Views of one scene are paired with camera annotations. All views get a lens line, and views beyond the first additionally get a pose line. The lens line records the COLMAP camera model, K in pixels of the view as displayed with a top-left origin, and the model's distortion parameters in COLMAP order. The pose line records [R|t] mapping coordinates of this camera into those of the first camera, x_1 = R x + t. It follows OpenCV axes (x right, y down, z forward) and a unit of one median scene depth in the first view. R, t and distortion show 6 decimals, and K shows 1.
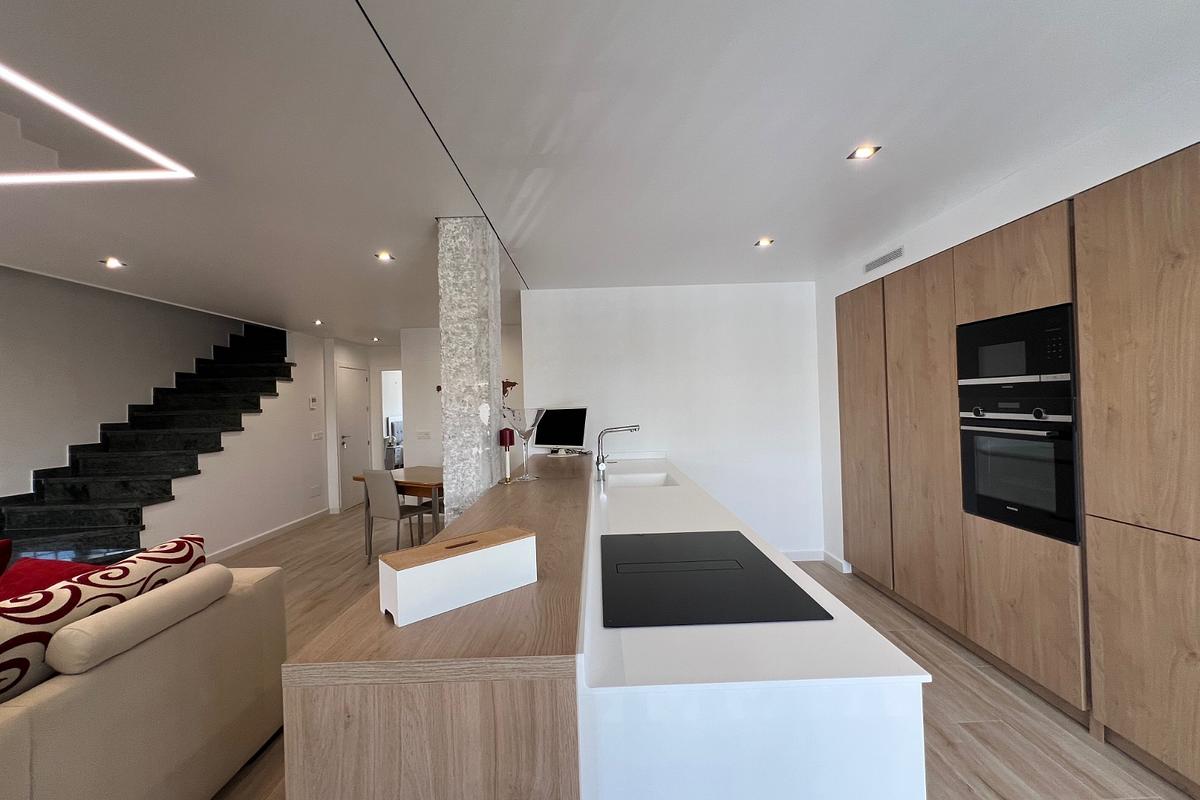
lens RADIAL K [[479.7, 0, 597.3], [0, 479.7, 398.0], [0, 0, 1]] dist [-0.000072, -0.000102]
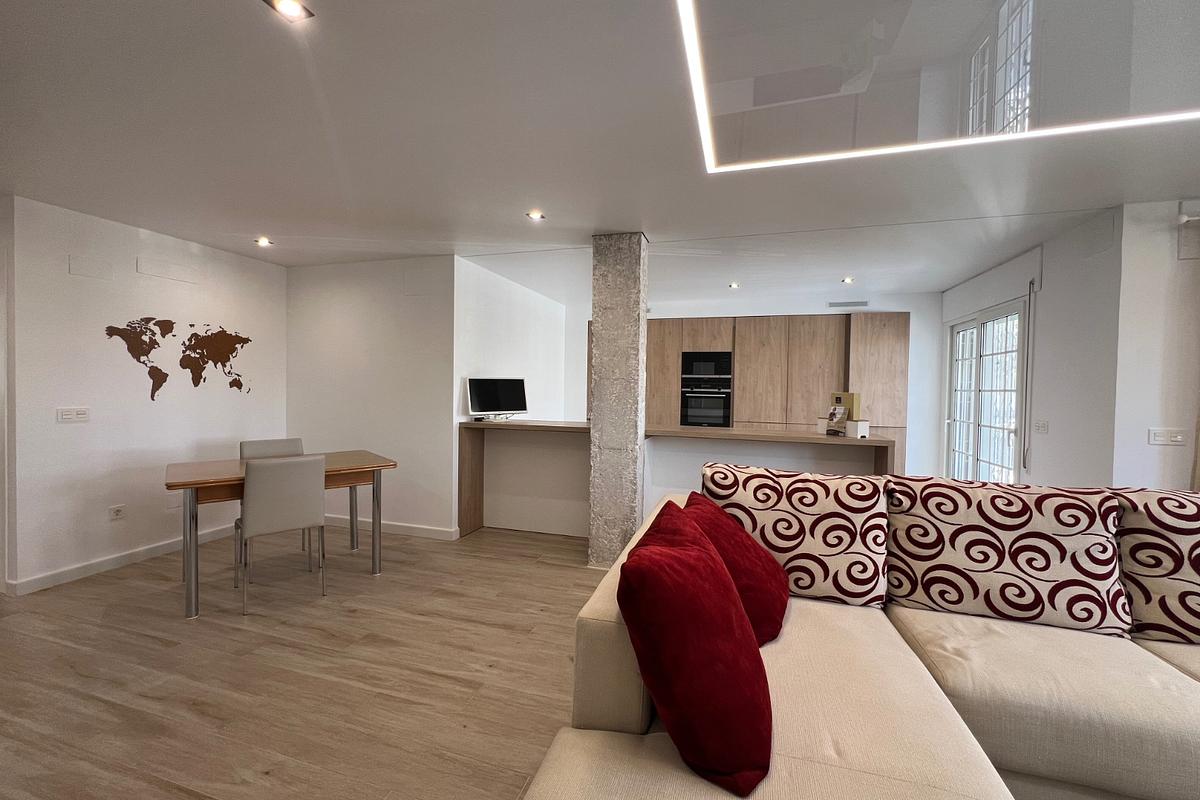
lens RADIAL K [[479.7, 0, 597.3], [0, 479.7, 398.0], [0, 0, 1]] dist [-0.000072, -0.000102]
pose [[0.294525, 0.013181, 0.955553, -1.639473], [-0.032384, 0.999468, -0.003805, 0.098672], [-0.955095, -0.029824, 0.294796, 0.697309]]
